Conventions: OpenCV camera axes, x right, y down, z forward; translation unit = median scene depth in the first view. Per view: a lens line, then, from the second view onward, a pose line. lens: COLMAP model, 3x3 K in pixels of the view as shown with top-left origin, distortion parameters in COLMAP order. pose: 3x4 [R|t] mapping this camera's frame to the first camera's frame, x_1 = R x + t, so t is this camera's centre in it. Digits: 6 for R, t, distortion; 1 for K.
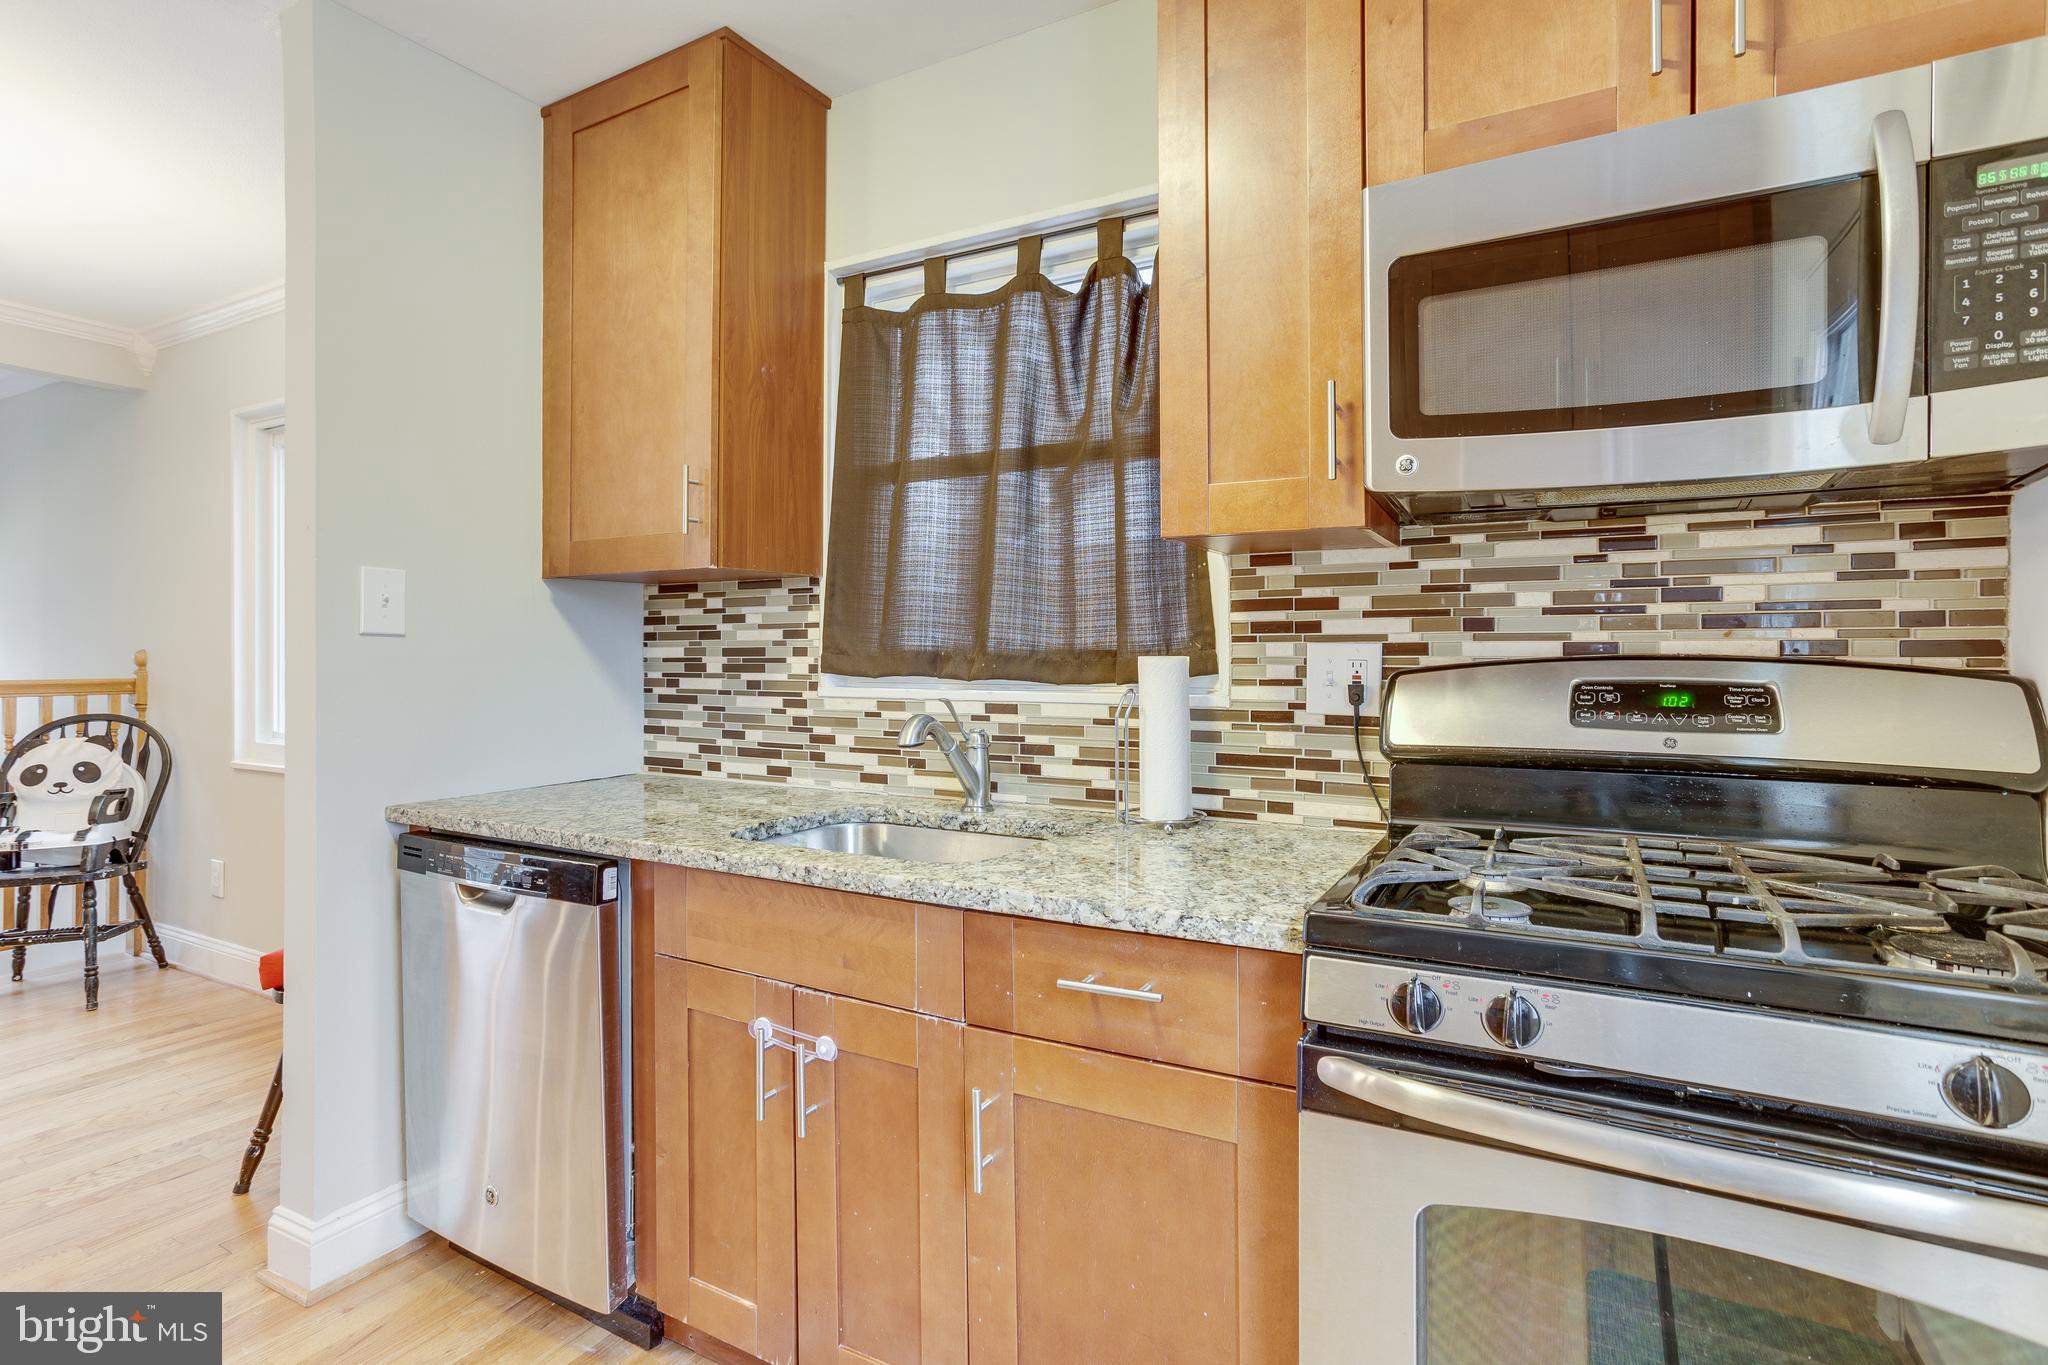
lens RADIAL K [[1006.3, 0, 950.8], [0, 1006.3, 640.5], [0, 0, 1]] dist [-0.023831, 0.012682]
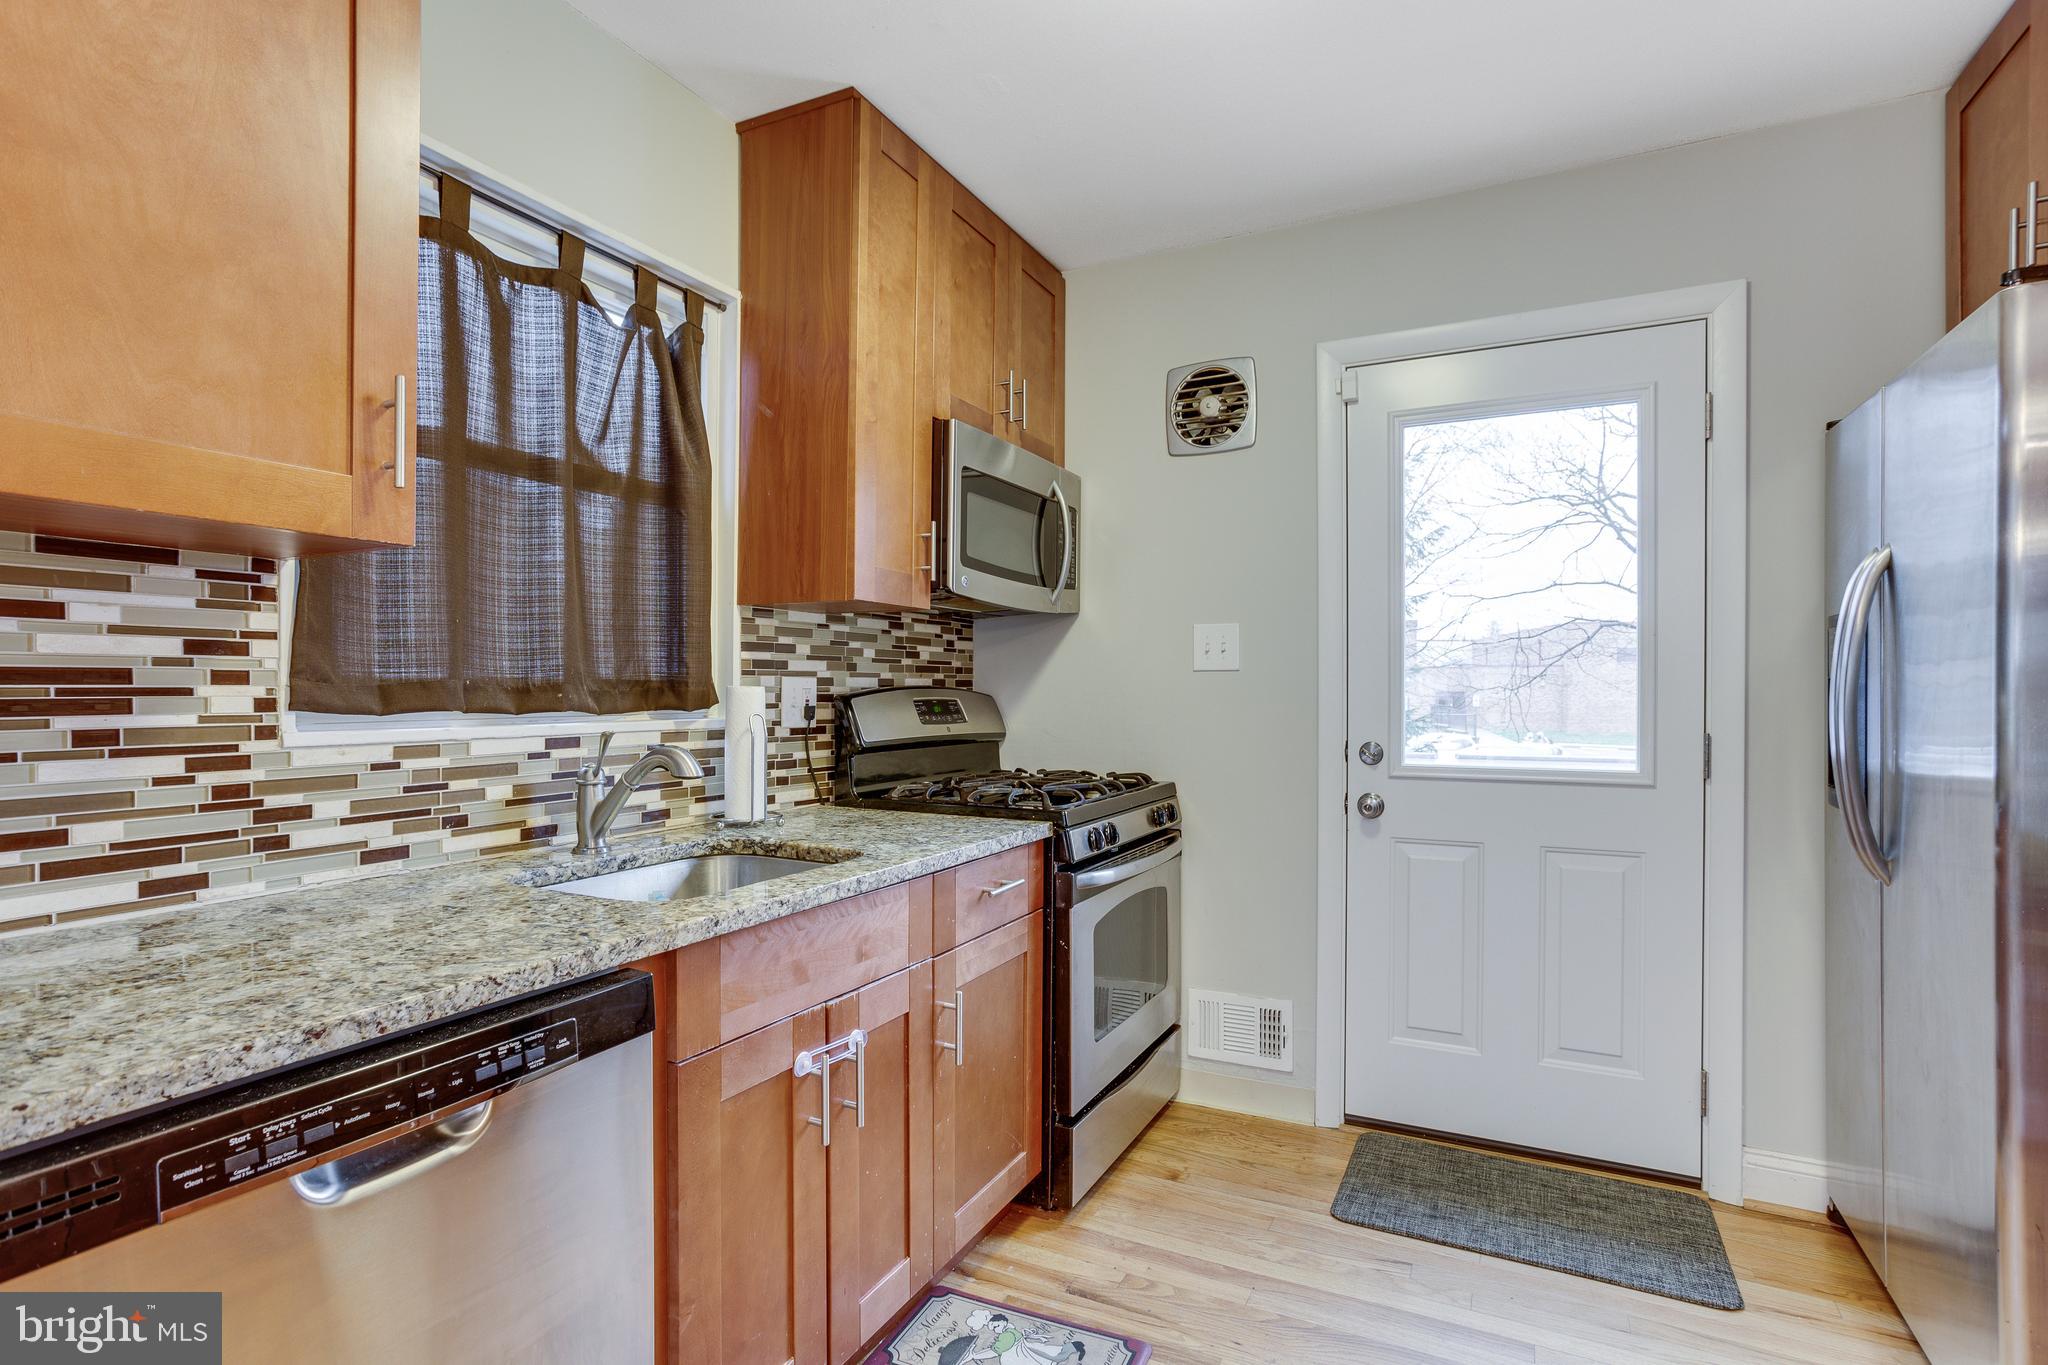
lens RADIAL K [[1006.3, 0, 1018.0], [0, 1006.3, 700.0], [0, 0, 1]] dist [-0.023831, 0.012682]
pose [[-0.045720, -0.007332, 0.998927, -0.837176], [-0.008728, 0.999938, 0.006940, 0.017929], [-0.998916, -0.008402, -0.045781, 0.601365]]
